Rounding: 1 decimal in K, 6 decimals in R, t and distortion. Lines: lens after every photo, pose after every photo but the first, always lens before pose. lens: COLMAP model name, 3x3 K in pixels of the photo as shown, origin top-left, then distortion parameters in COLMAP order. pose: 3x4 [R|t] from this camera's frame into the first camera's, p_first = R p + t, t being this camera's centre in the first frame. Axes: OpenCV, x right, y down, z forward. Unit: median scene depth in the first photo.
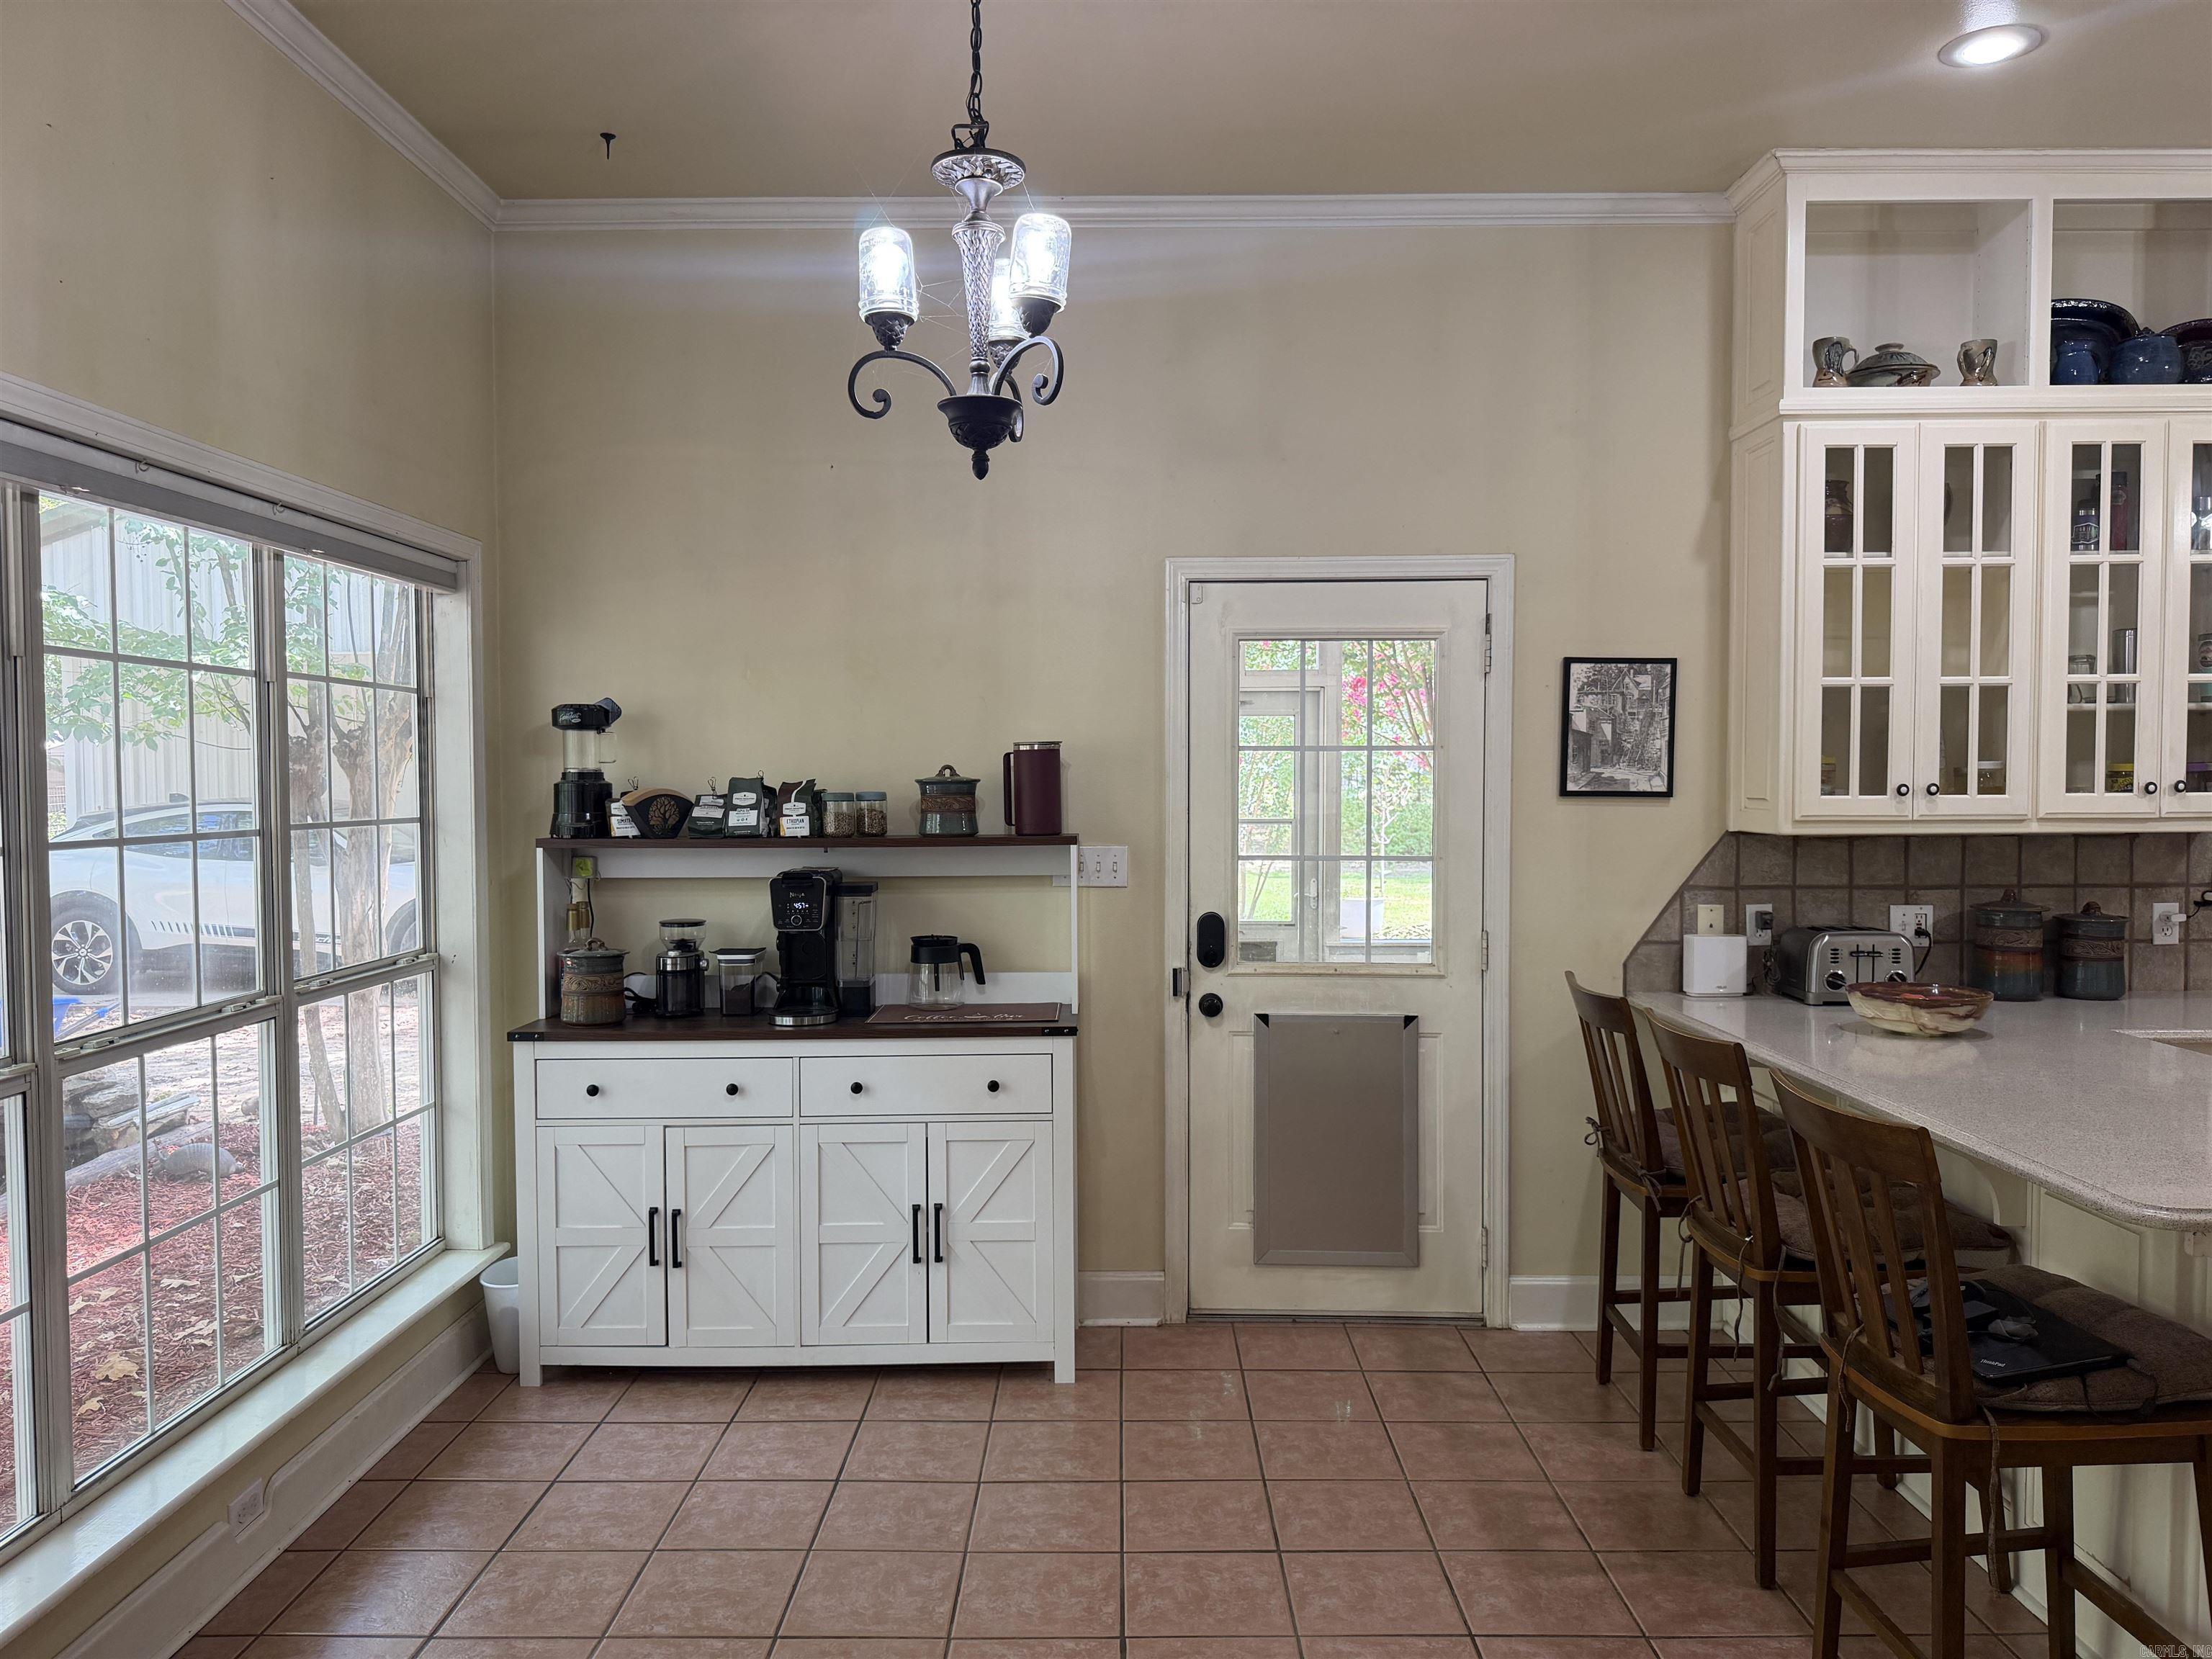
lens RADIAL K [[1556.9, 0, 1069.6], [0, 1556.9, 820.4], [0, 0, 1]] dist [0.088242, -0.134982]
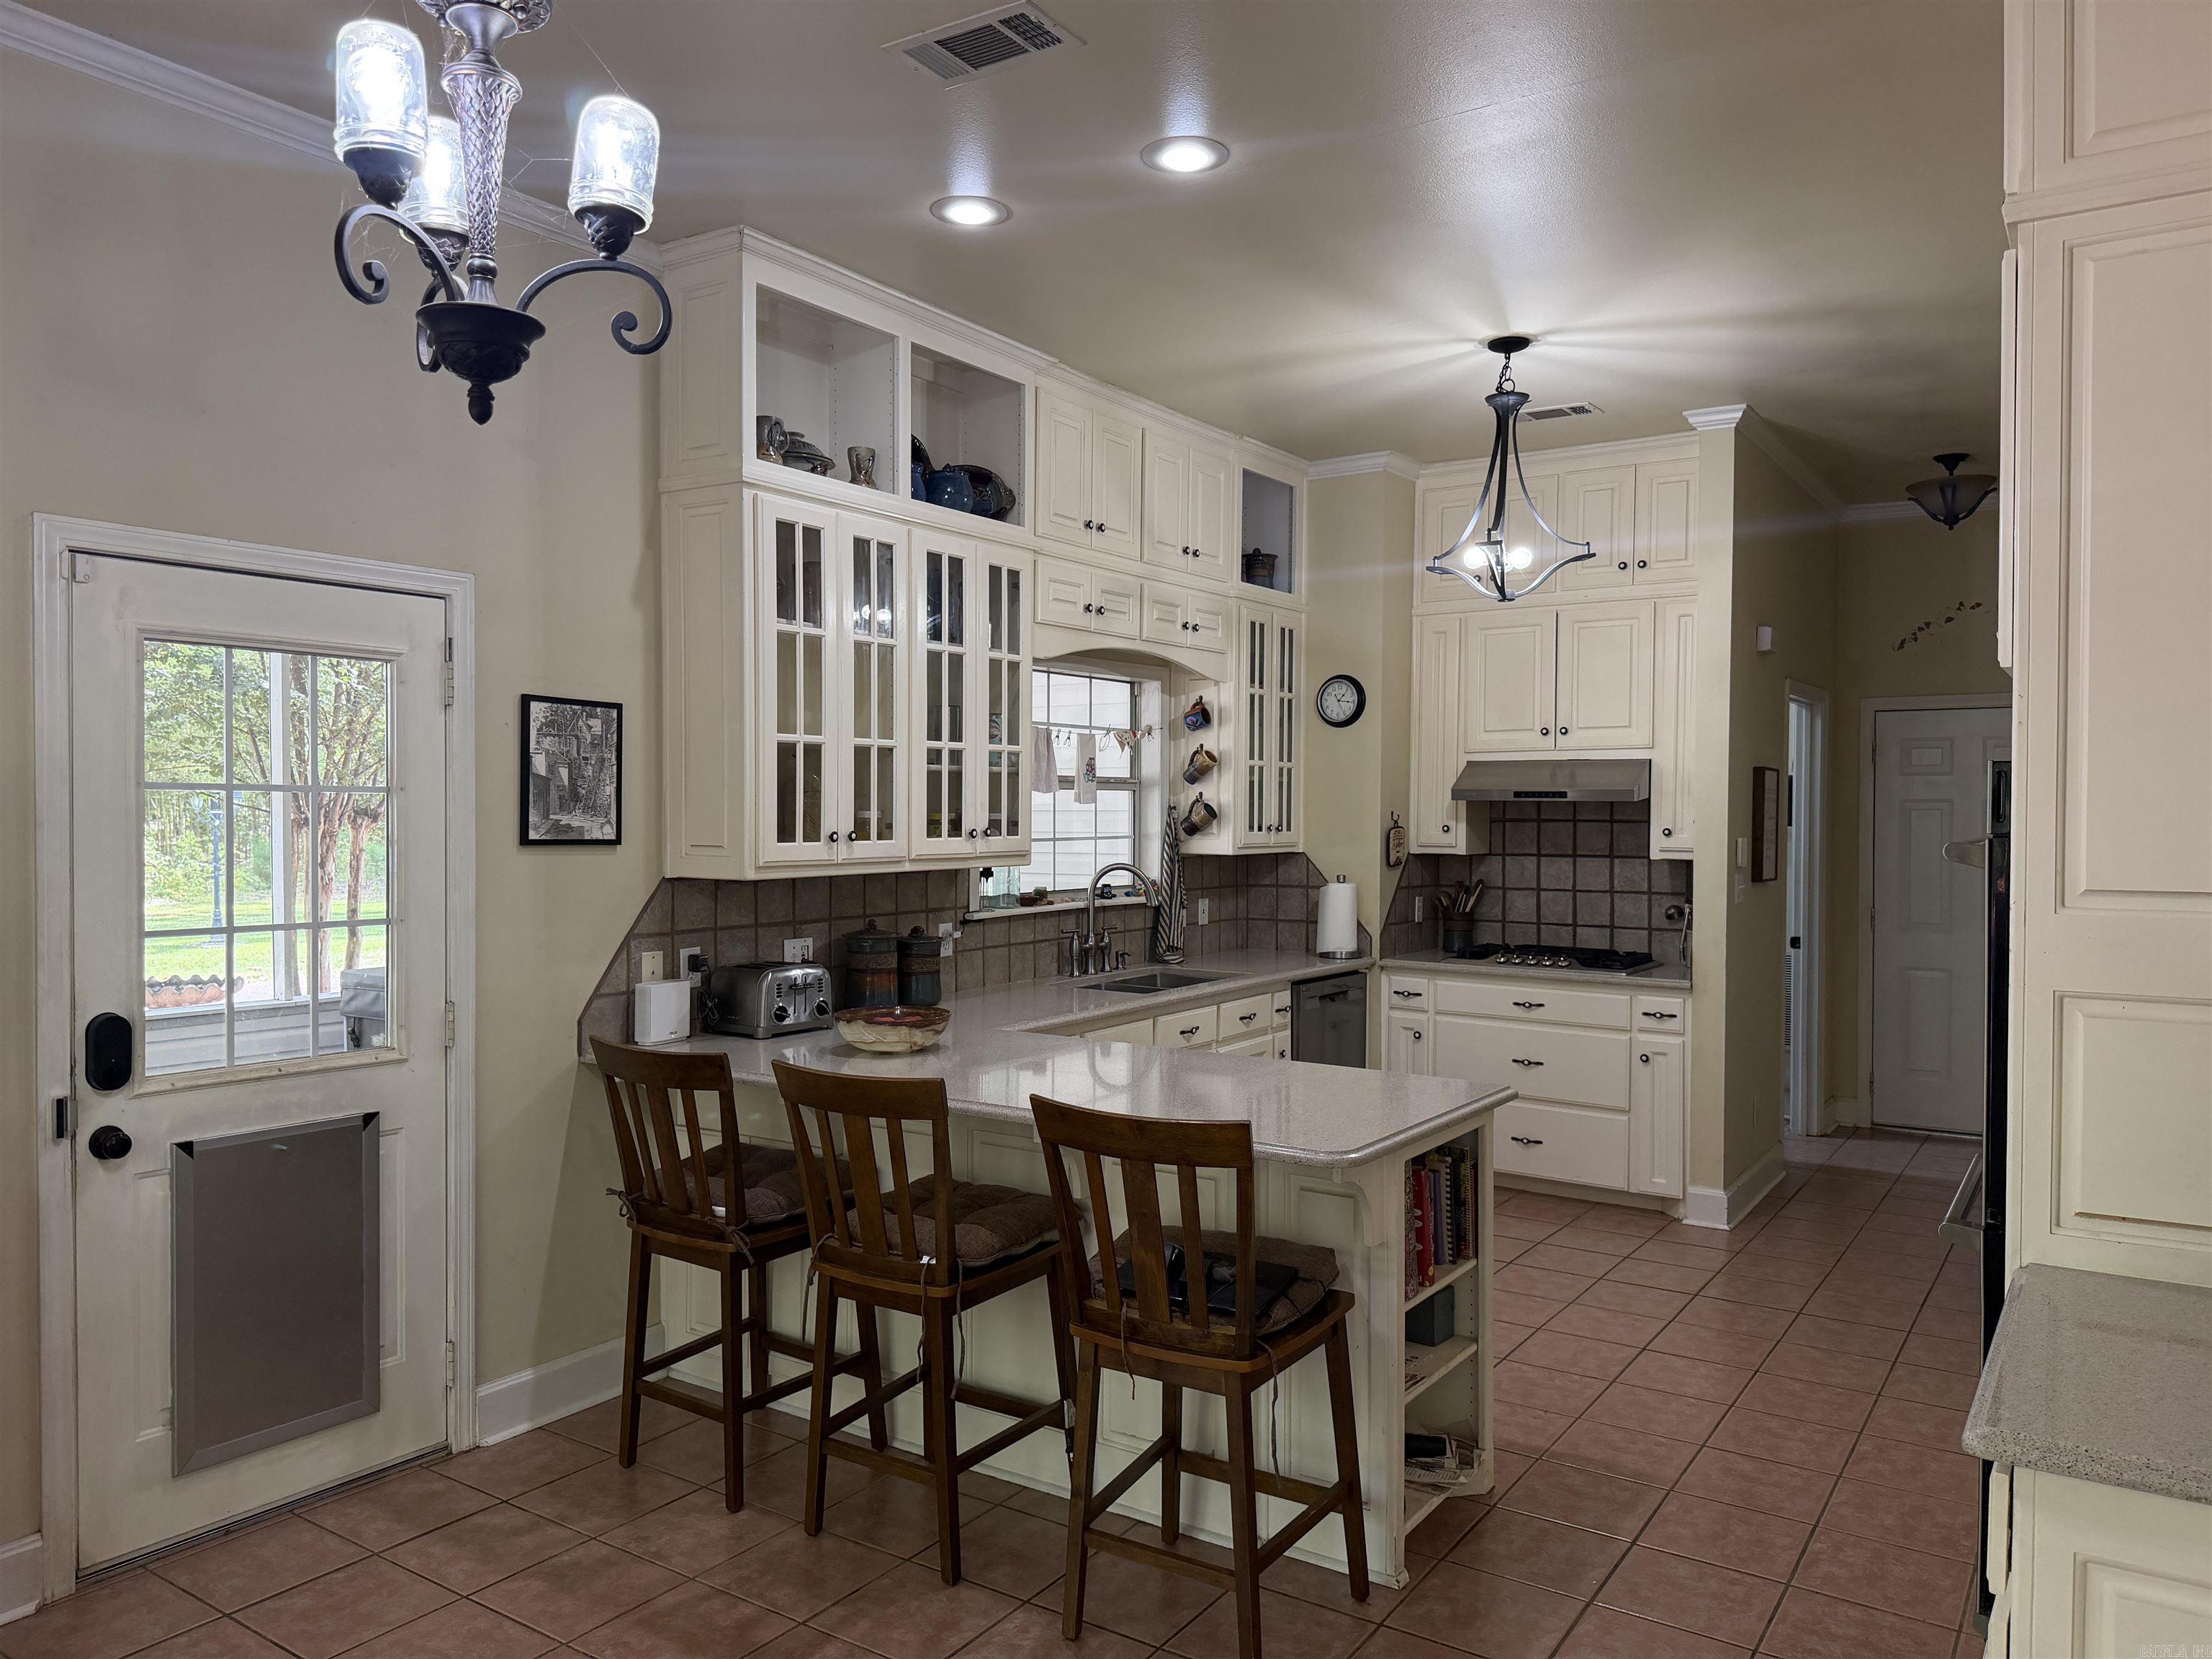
lens RADIAL K [[1552.0, 0, 1103.6], [0, 1552.0, 835.8], [0, 0, 1]] dist [0.092604, -0.127769]
pose [[0.538270, -0.009365, 0.842720, -0.280276], [0.016412, 0.999865, 0.000628, -0.016267], [-0.842613, 0.013493, 0.538351, 0.224381]]
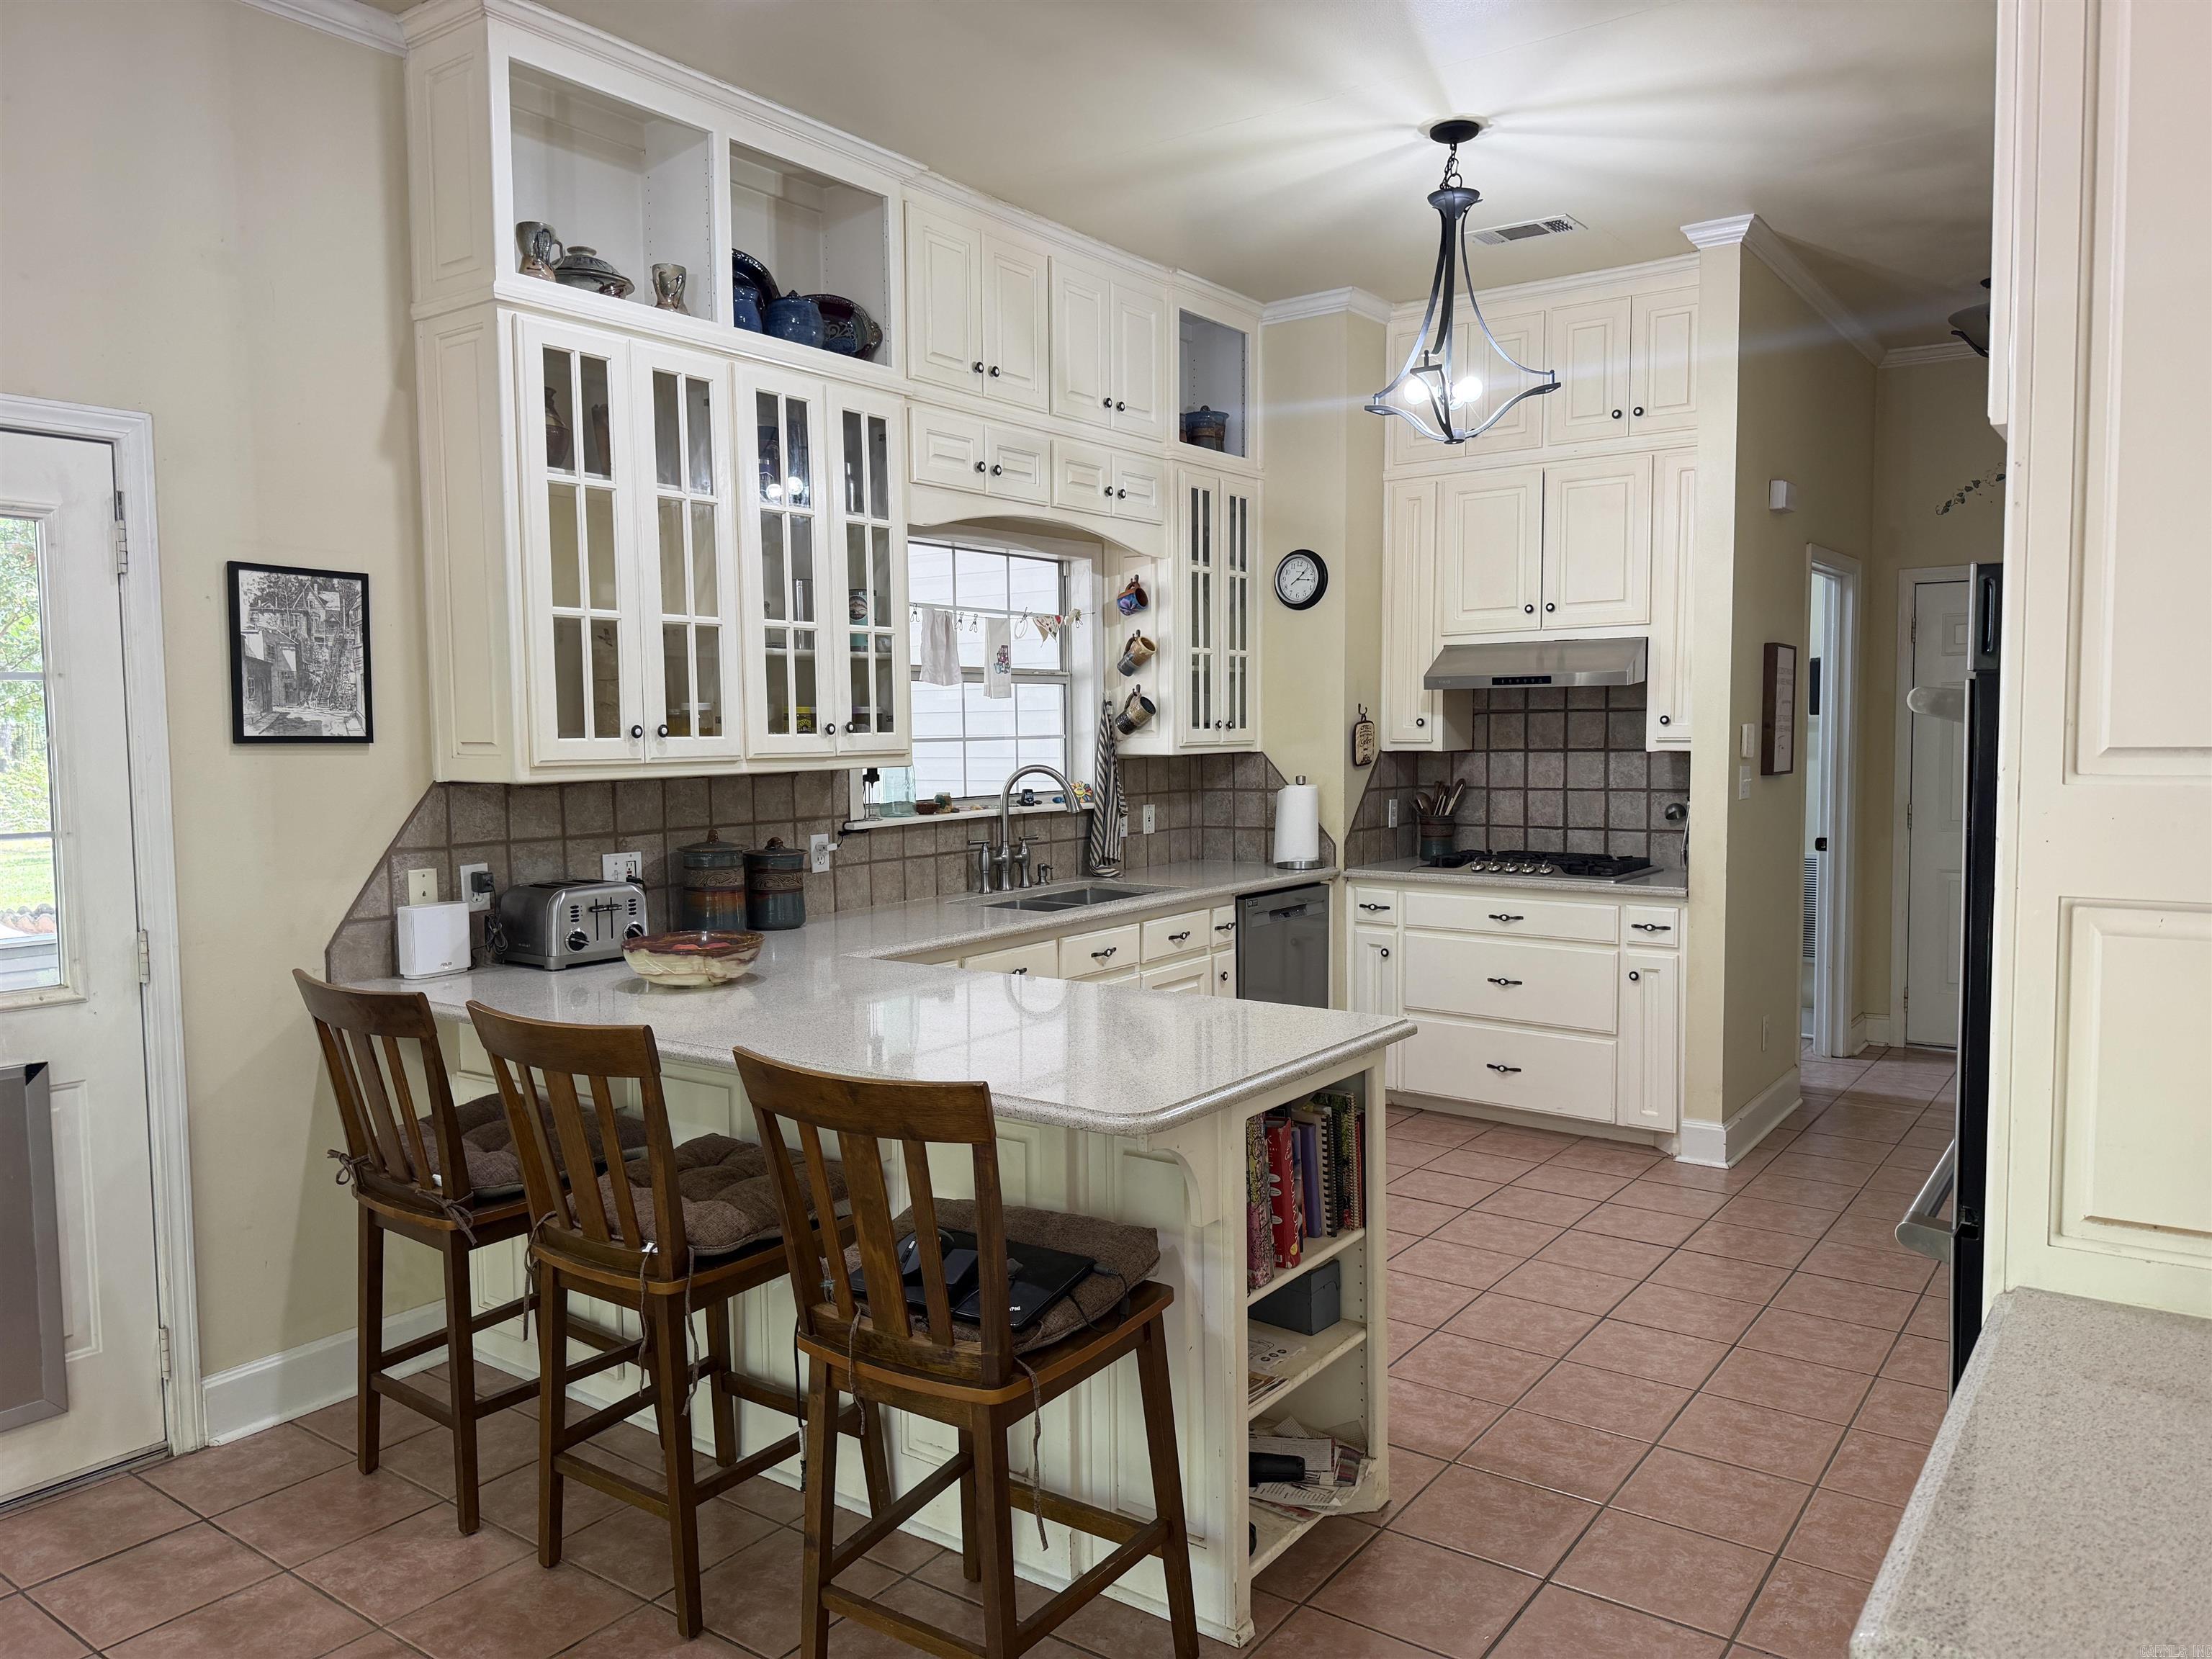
lens RADIAL K [[1564.5, 0, 1103.5], [0, 1564.5, 836.3], [0, 0, 1]] dist [0.067271, -0.085998]
pose [[0.565138, -0.062183, 0.822650, -0.087300], [0.031105, 0.998052, 0.054073, 0.001156], [-0.824410, -0.004970, 0.565971, 0.216603]]
